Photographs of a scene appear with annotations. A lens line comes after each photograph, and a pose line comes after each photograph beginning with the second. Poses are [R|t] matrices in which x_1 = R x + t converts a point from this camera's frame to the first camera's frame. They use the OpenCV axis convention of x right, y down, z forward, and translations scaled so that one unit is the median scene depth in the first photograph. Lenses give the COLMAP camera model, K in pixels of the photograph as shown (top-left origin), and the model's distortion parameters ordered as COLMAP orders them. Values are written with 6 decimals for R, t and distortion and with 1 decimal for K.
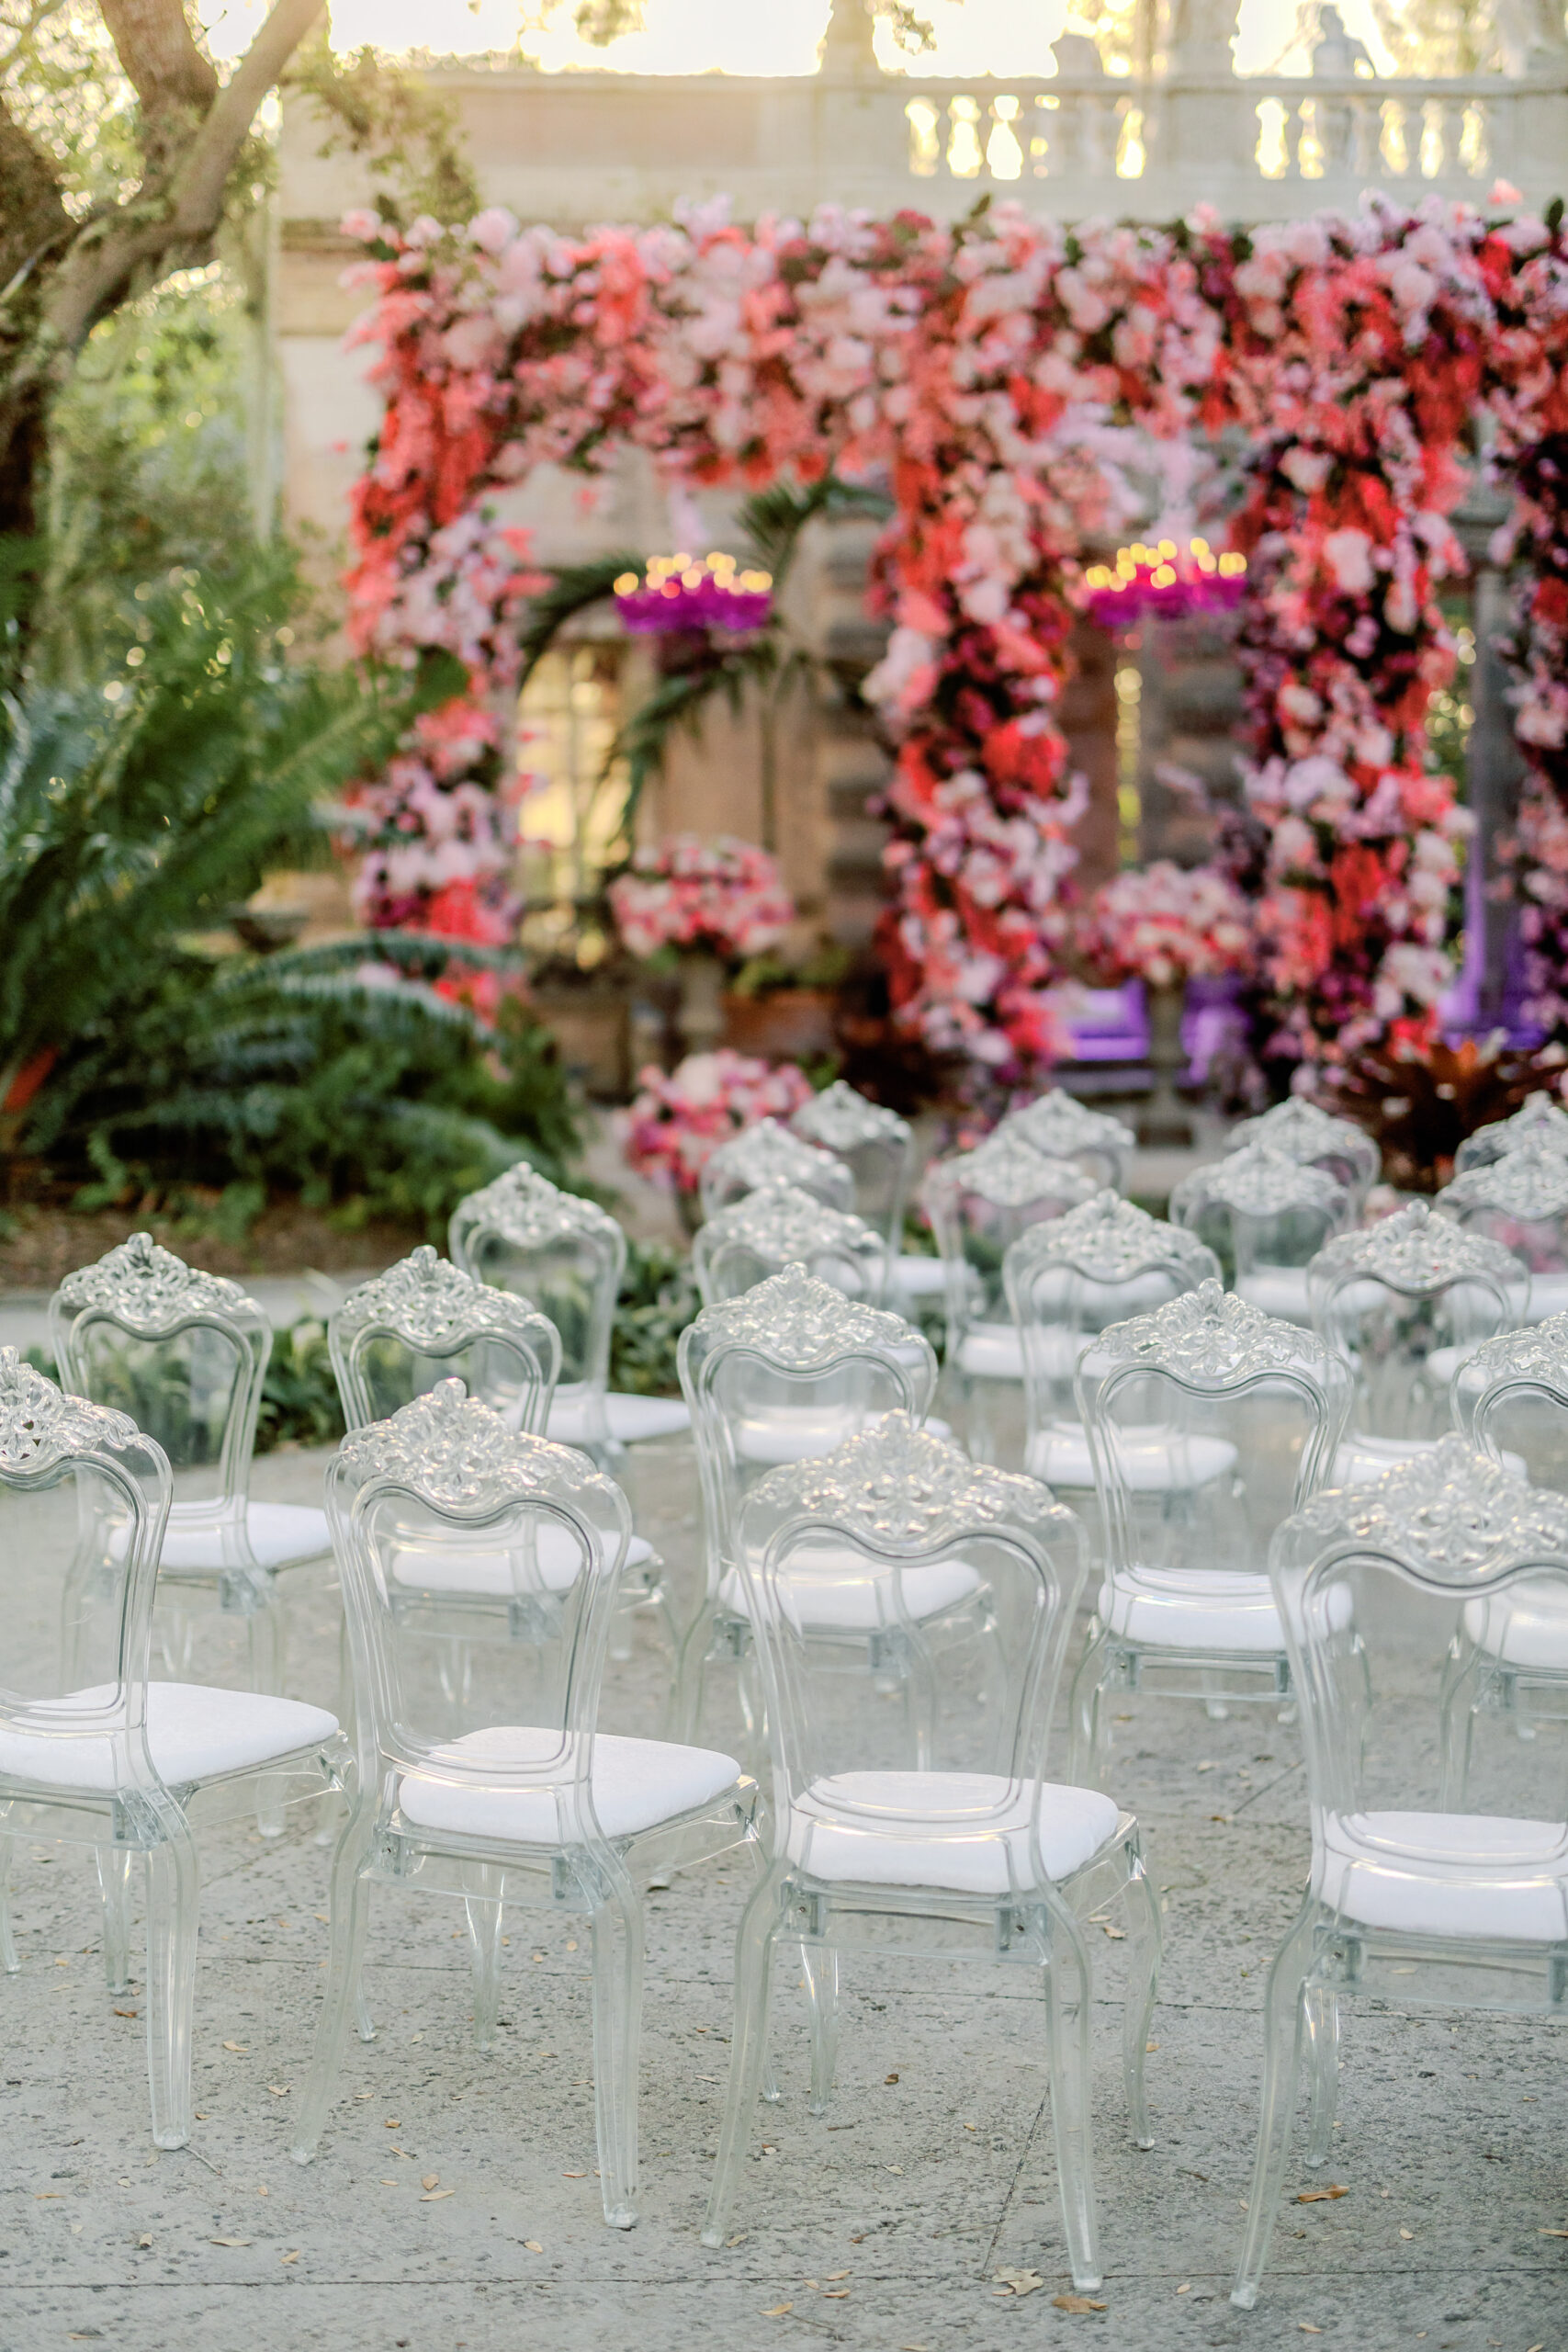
lens RADIAL K [[3519.5, 0, 775.5], [0, 3519.5, 1176.9], [0, 0, 1]] dist [0.002185, 0.000000]
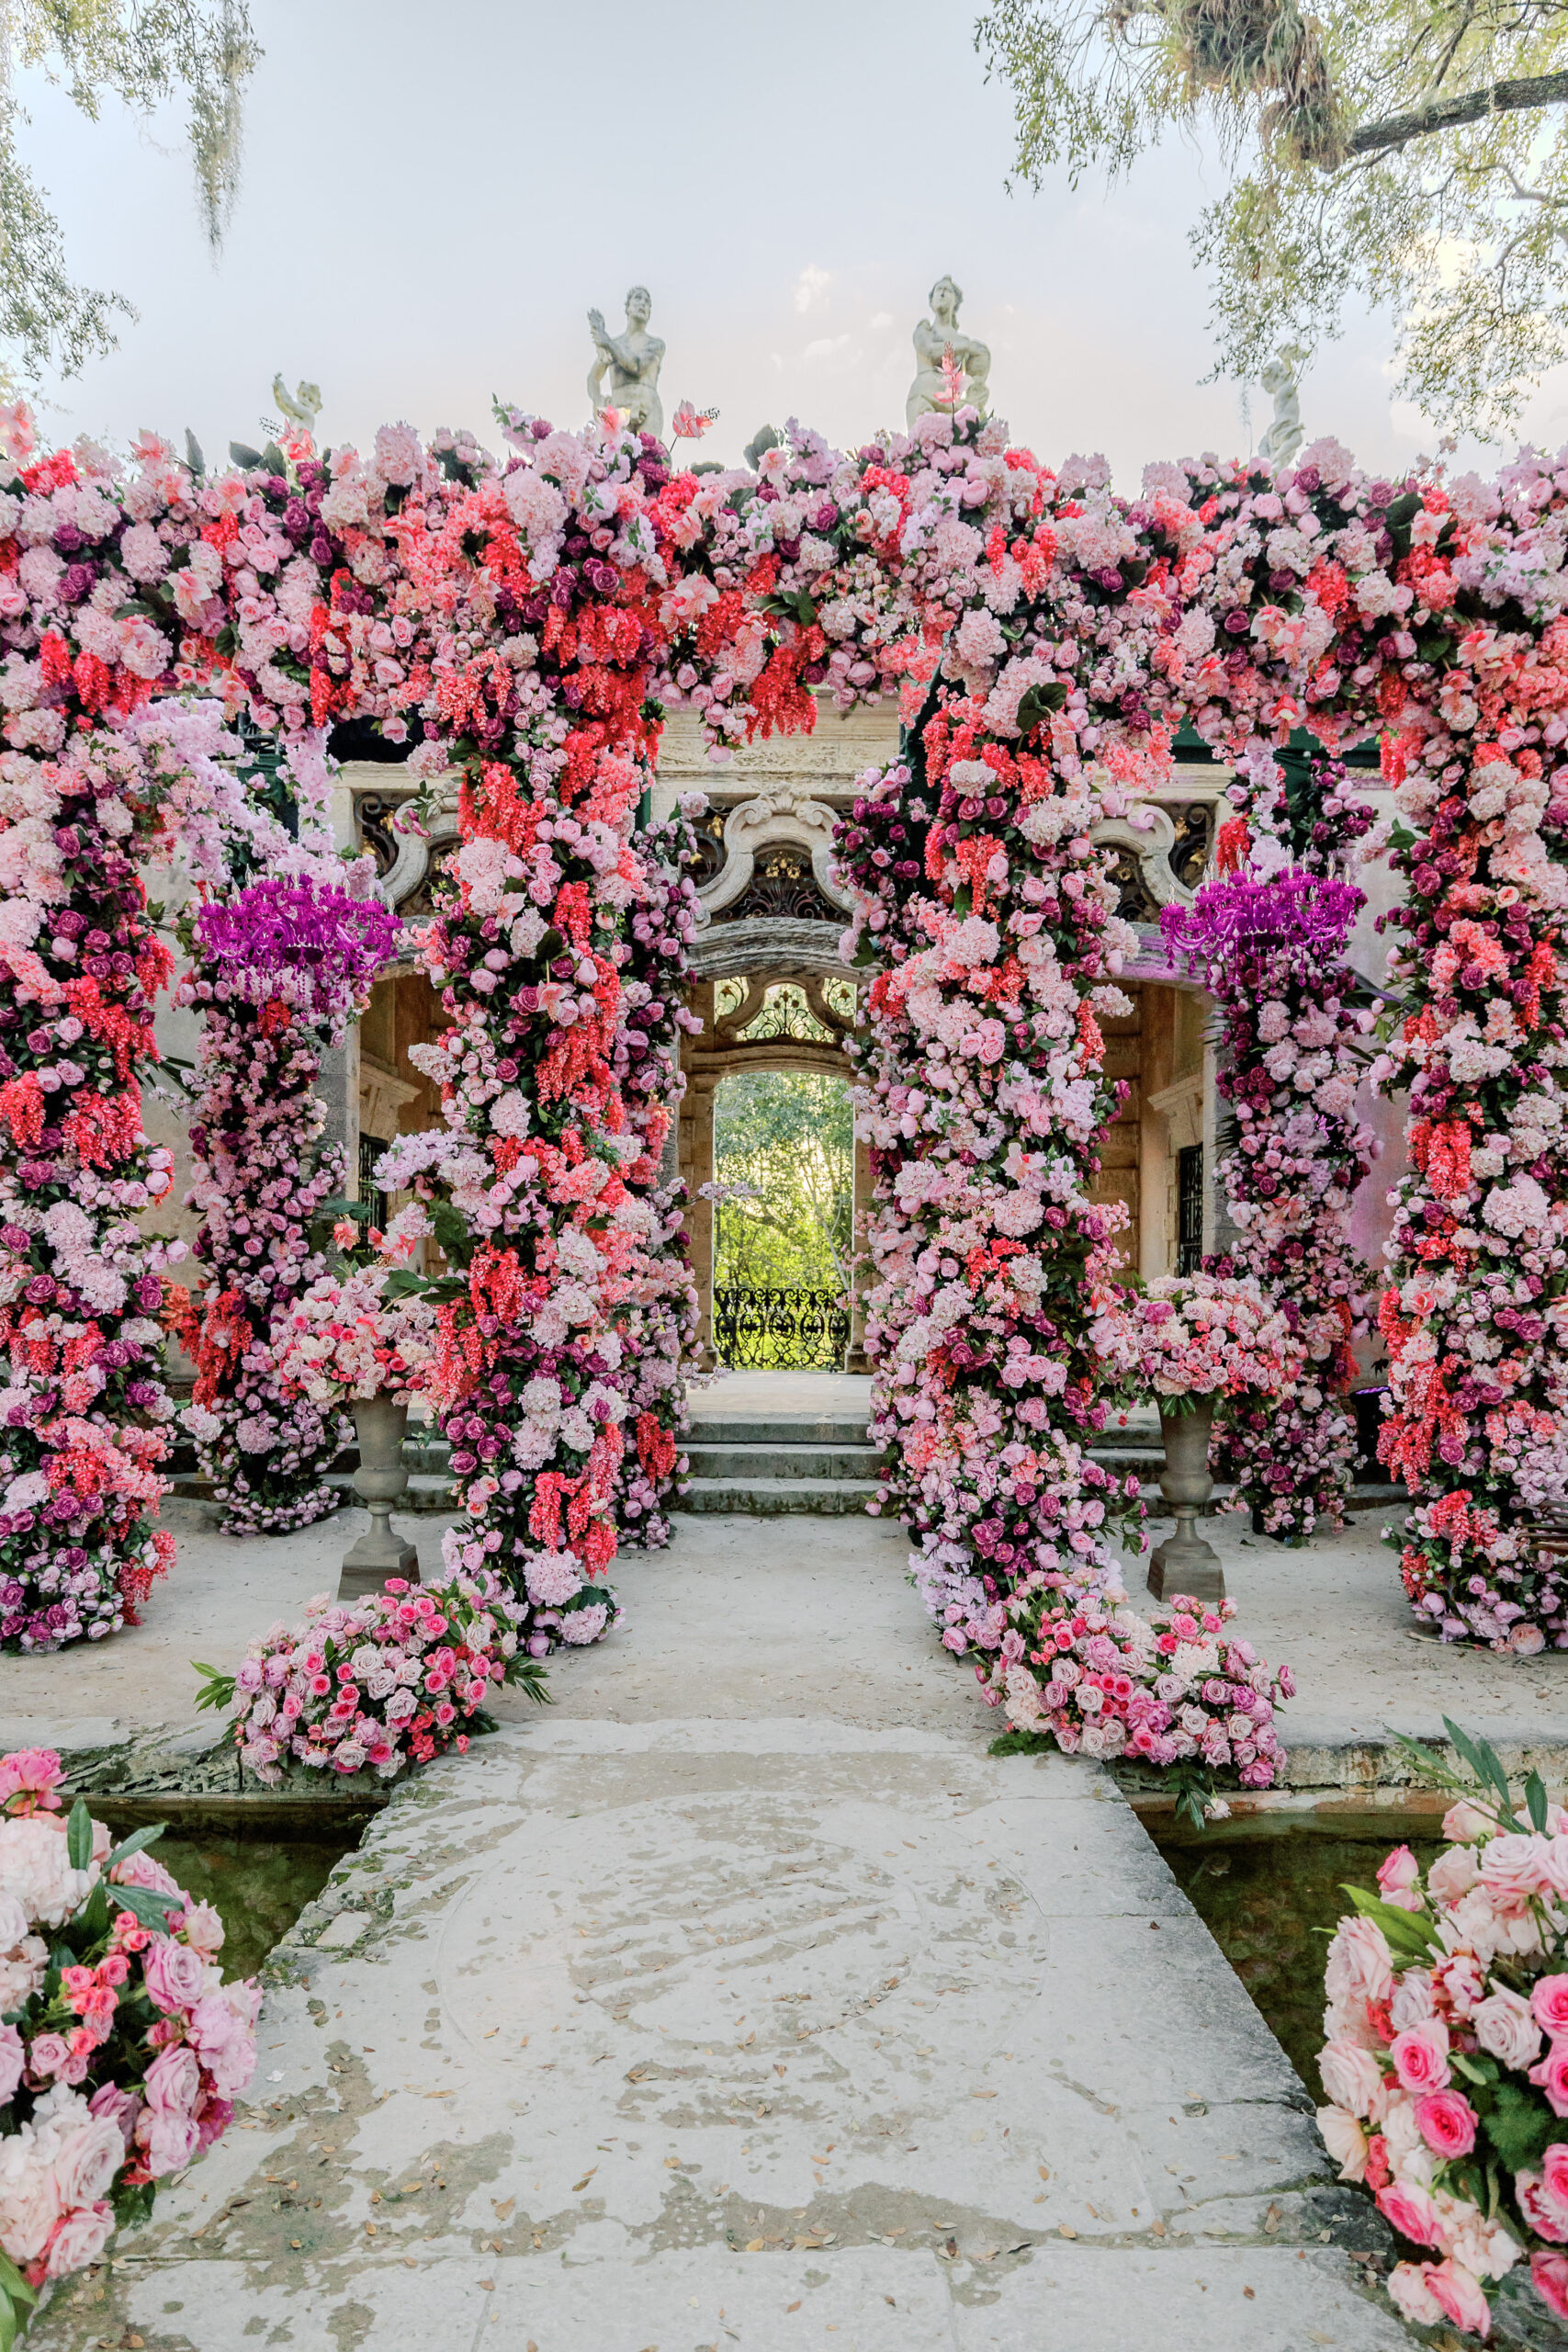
lens RADIAL K [[1490.4, 0, 809.2], [0, 1490.4, 1288.1], [0, 0, 1]] dist [-0.012901, -0.000614]
pose [[0.994959, 0.026122, -0.096817, 0.271657], [-0.034231, 0.995956, -0.083063, -0.060888], [0.094255, 0.085959, 0.991830, 0.698534]]
